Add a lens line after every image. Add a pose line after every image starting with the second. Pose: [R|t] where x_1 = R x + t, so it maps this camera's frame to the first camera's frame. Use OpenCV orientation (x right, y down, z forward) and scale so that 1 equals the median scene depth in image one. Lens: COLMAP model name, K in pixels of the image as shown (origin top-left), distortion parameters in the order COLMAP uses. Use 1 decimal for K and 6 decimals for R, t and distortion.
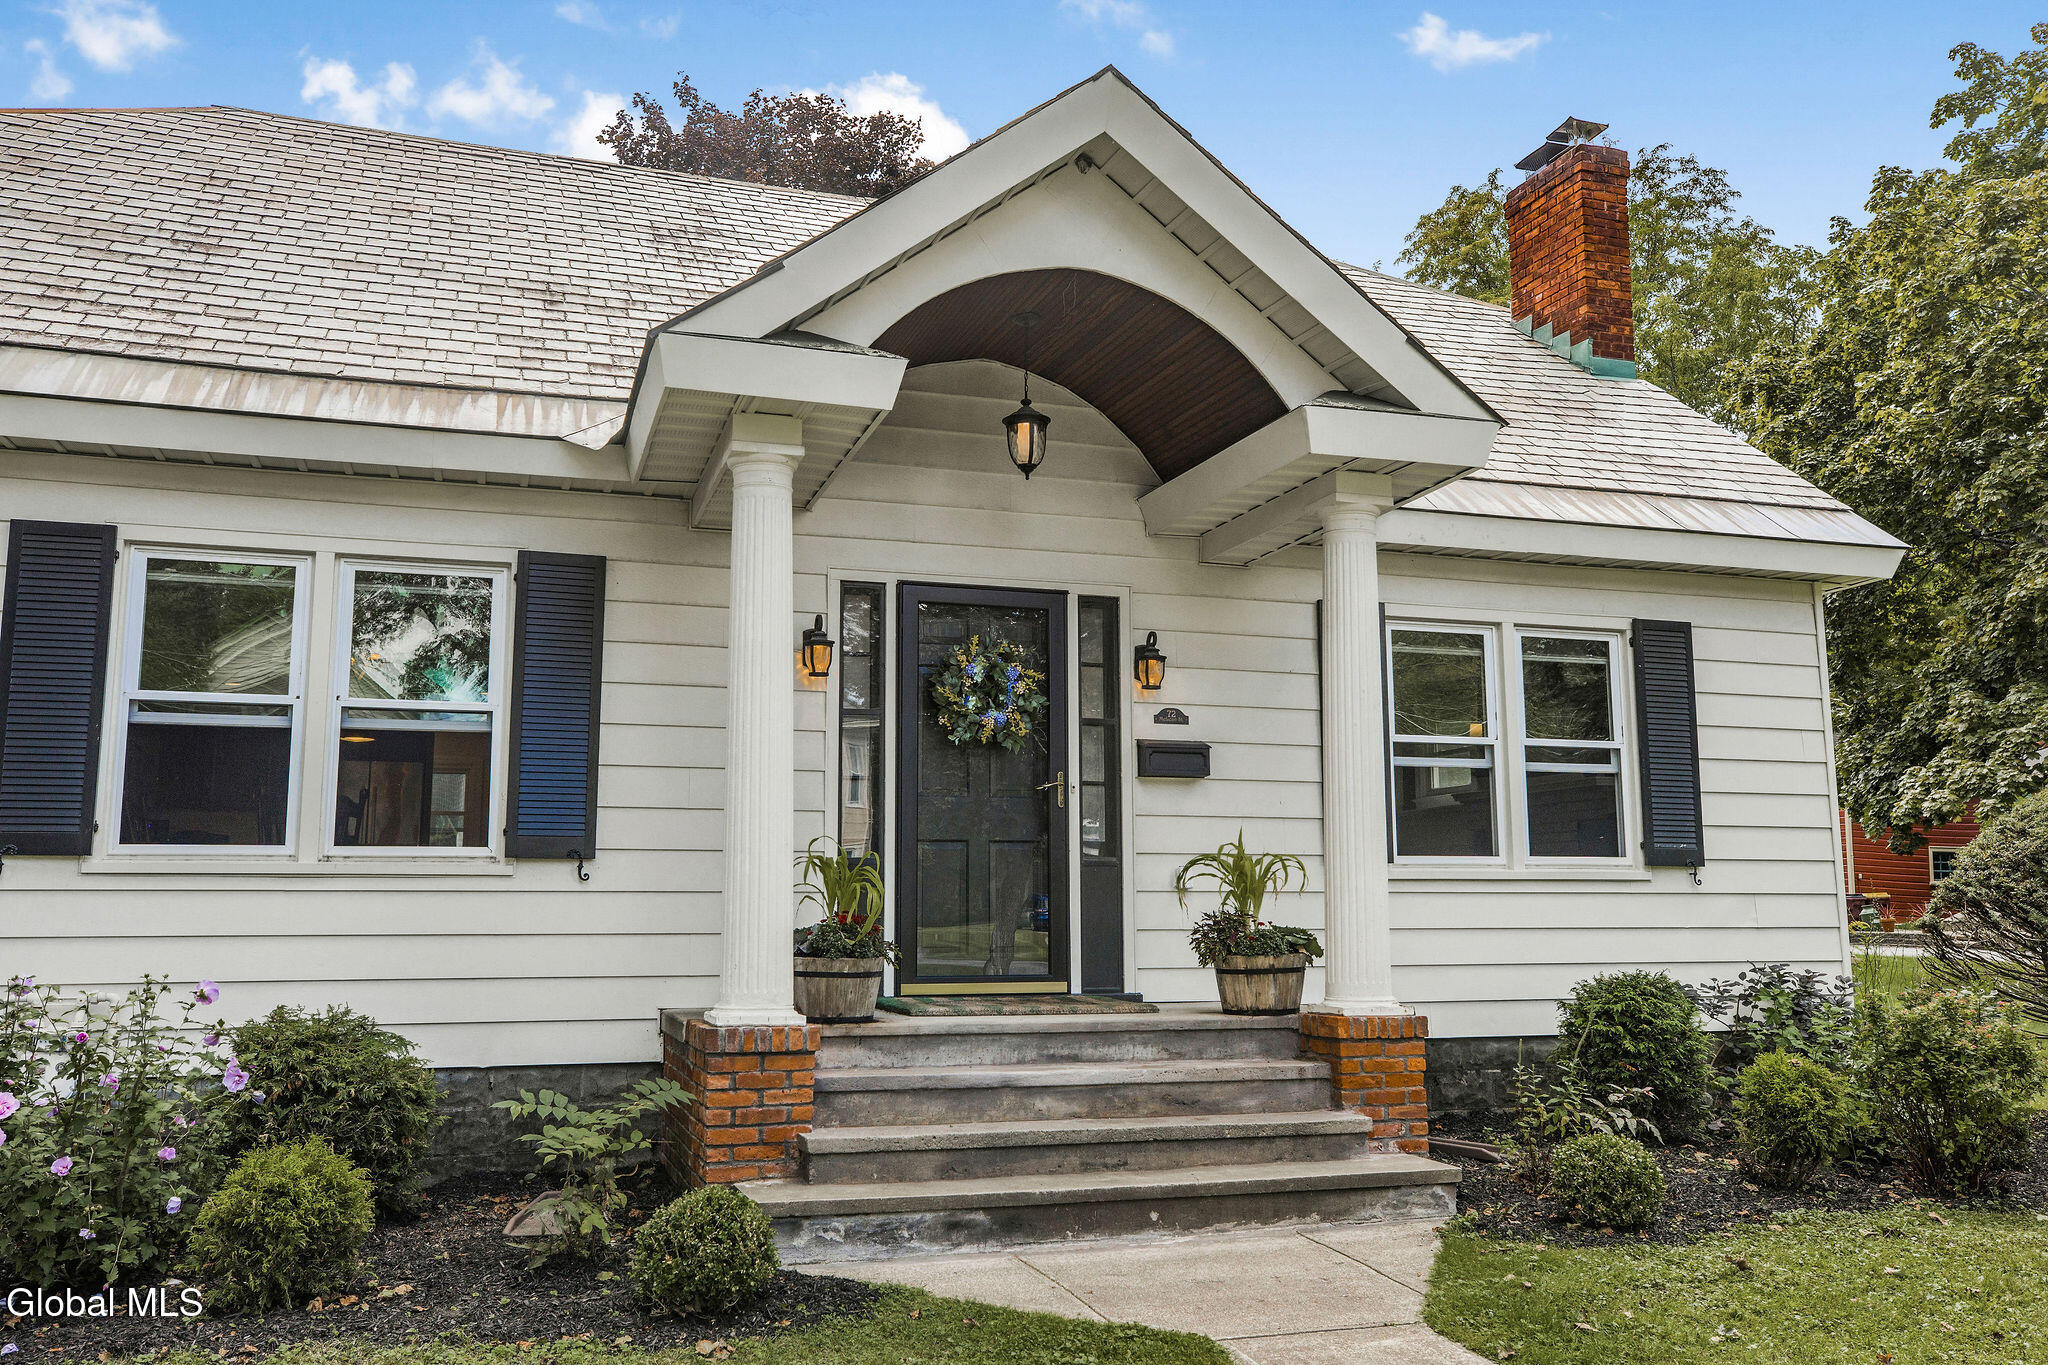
lens RADIAL K [[1707.0, 0, 1029.2], [0, 1707.0, 638.4], [0, 0, 1]] dist [0.025441, 0.011536]
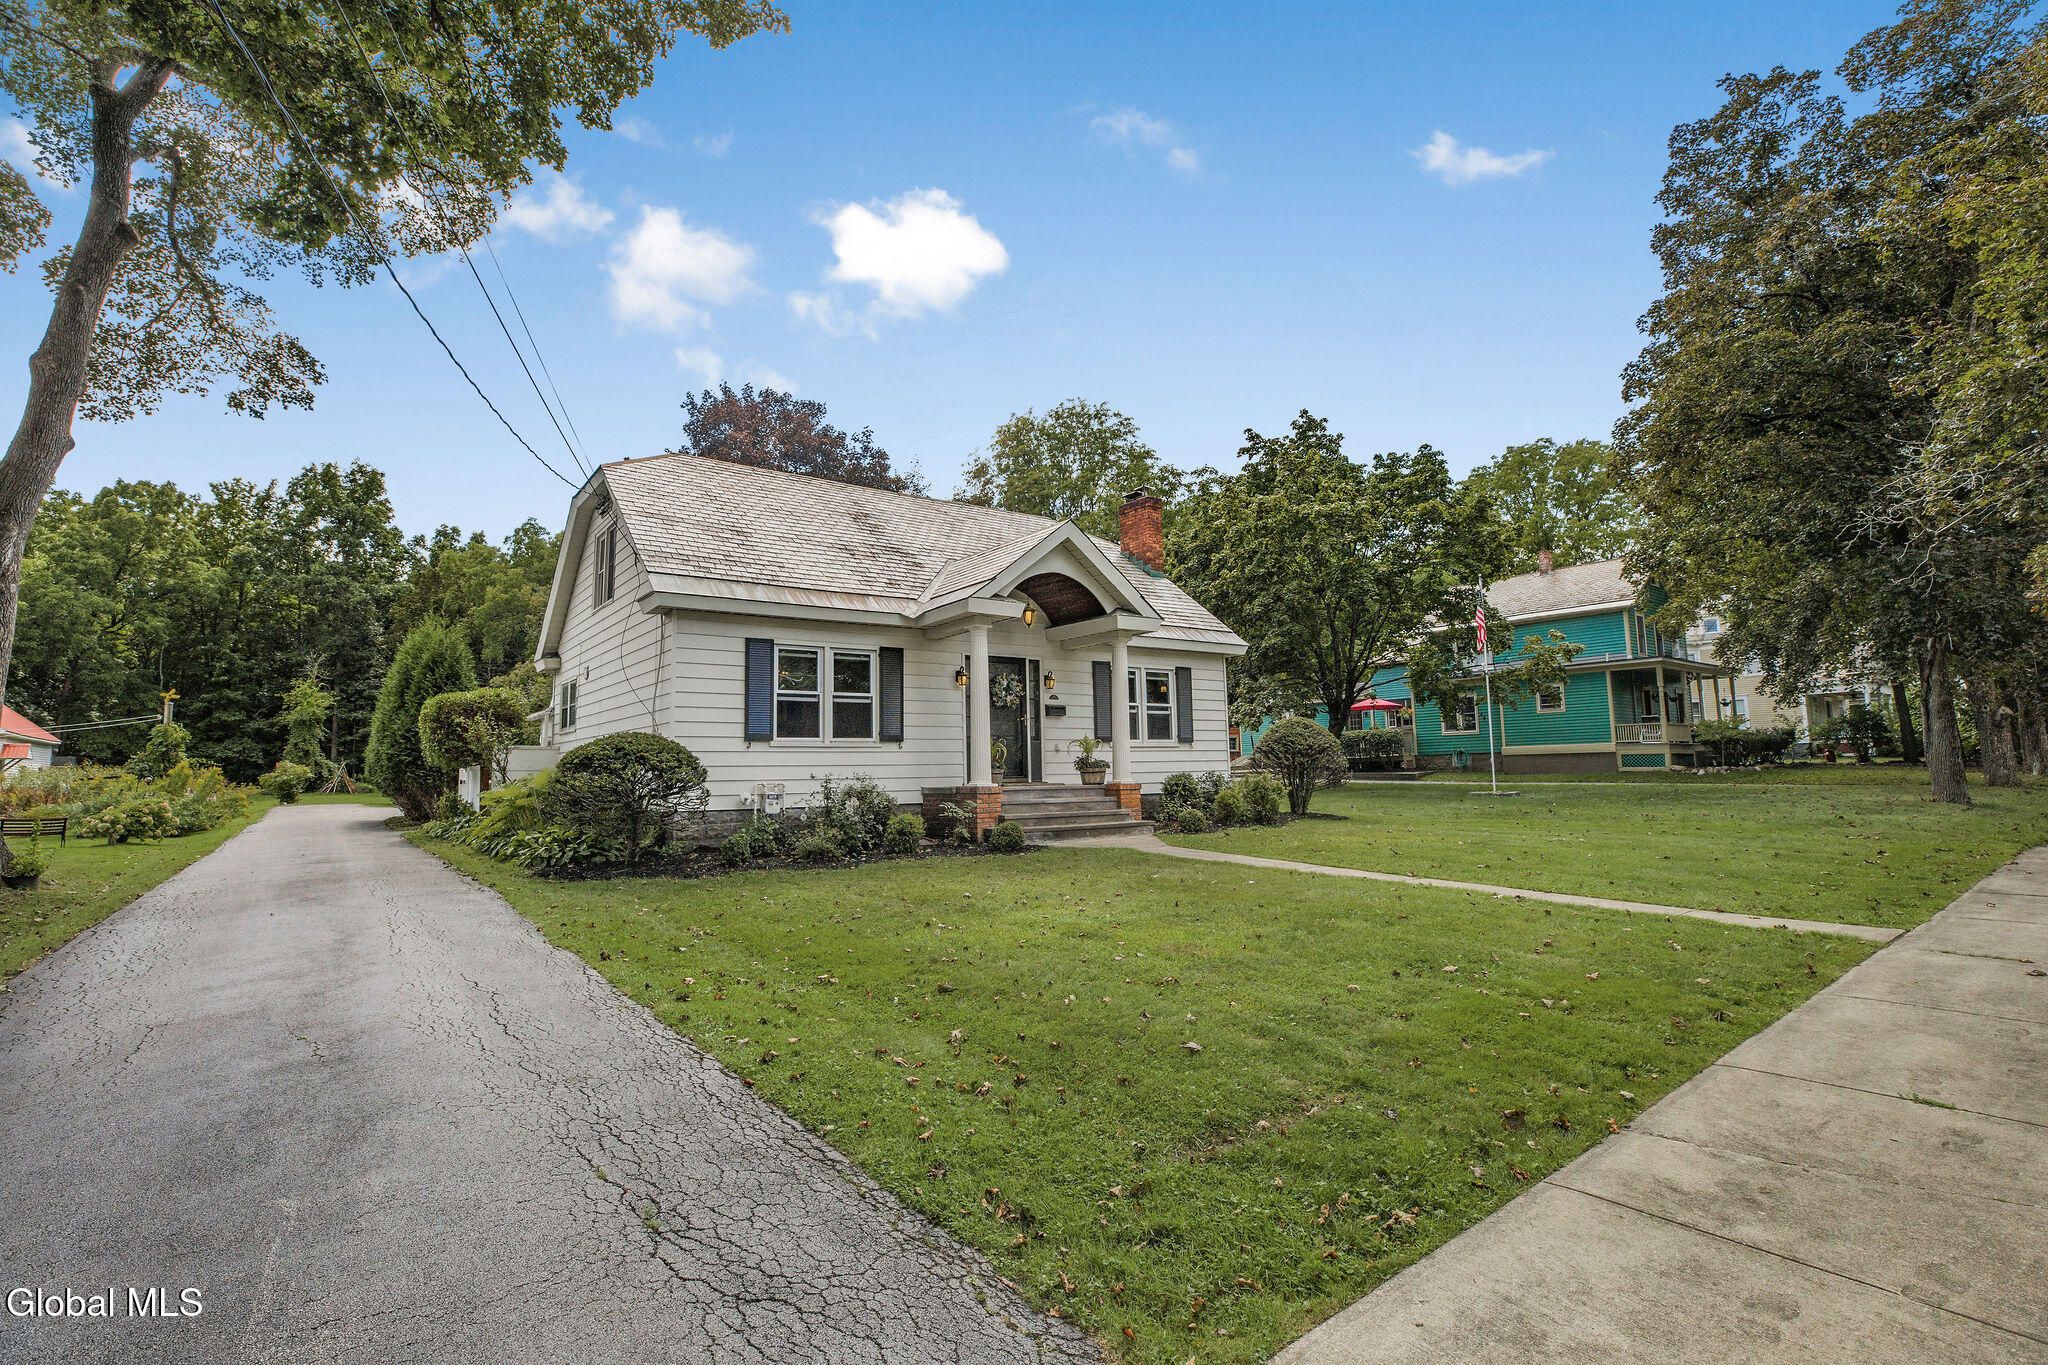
lens RADIAL K [[943.8, 0, 1027.8], [0, 943.8, 644.9], [0, 0, 1]] dist [-0.044238, 0.000342]
pose [[0.954113, 0.024310, 0.298459, -0.507190], [-0.031535, 0.999314, 0.019415, -0.088191], [-0.297782, -0.027936, 0.954225, -0.699108]]
